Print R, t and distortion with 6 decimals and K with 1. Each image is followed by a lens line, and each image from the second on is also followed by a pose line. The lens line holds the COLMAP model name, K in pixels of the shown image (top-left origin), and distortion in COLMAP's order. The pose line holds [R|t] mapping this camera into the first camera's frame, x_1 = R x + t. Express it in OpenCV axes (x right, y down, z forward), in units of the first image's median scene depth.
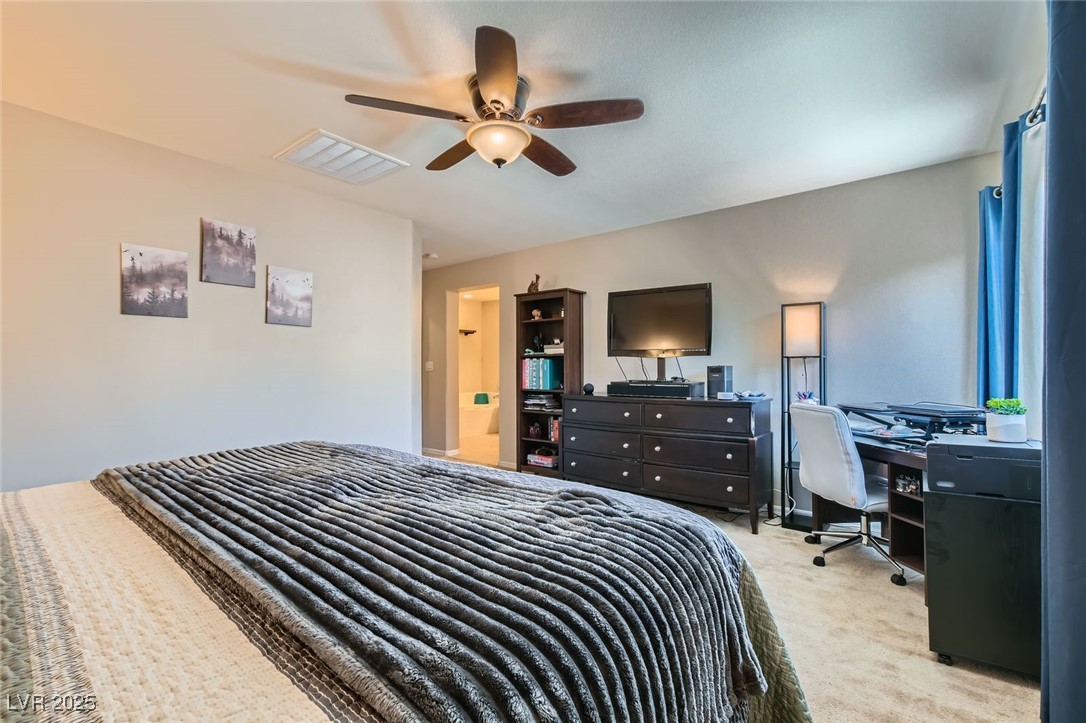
lens RADIAL K [[476.1, 0, 544.2], [0, 476.1, 363.1], [0, 0, 1]] dist [-0.002660, 0.003029]
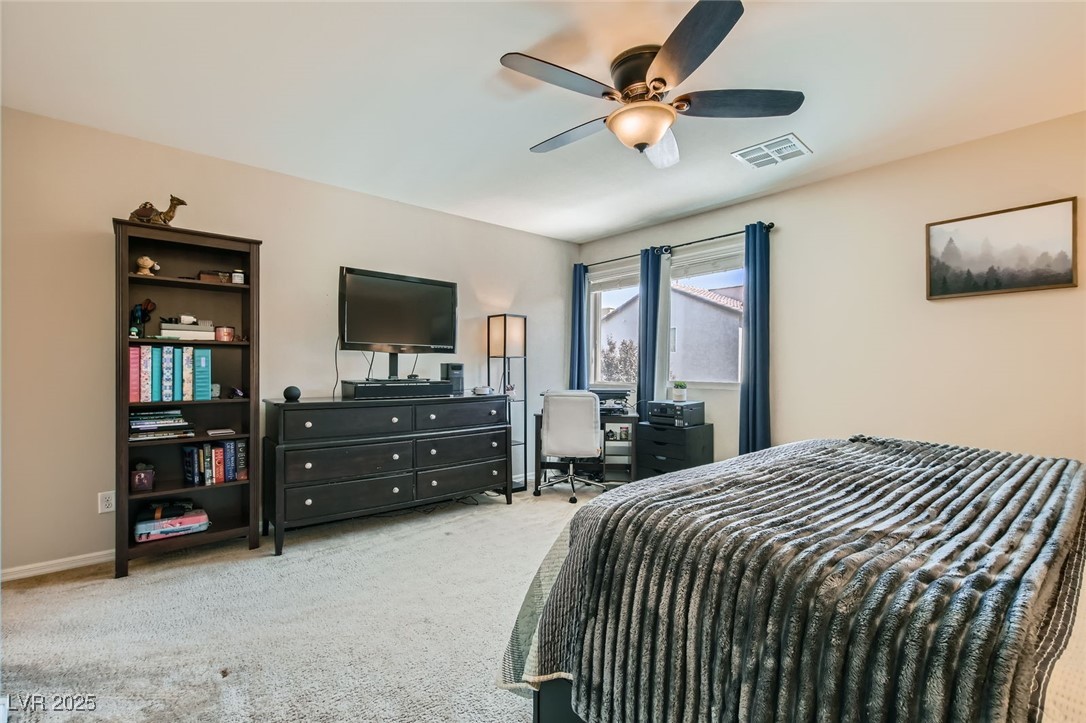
lens RADIAL K [[476.1, 0, 543.5], [0, 476.1, 366.7], [0, 0, 1]] dist [-0.002660, 0.003029]
pose [[0.211718, 0.007272, 0.977304, -0.471641], [-0.012551, 0.999910, -0.004722, 0.011696], [-0.977250, -0.011266, 0.211791, 0.451586]]
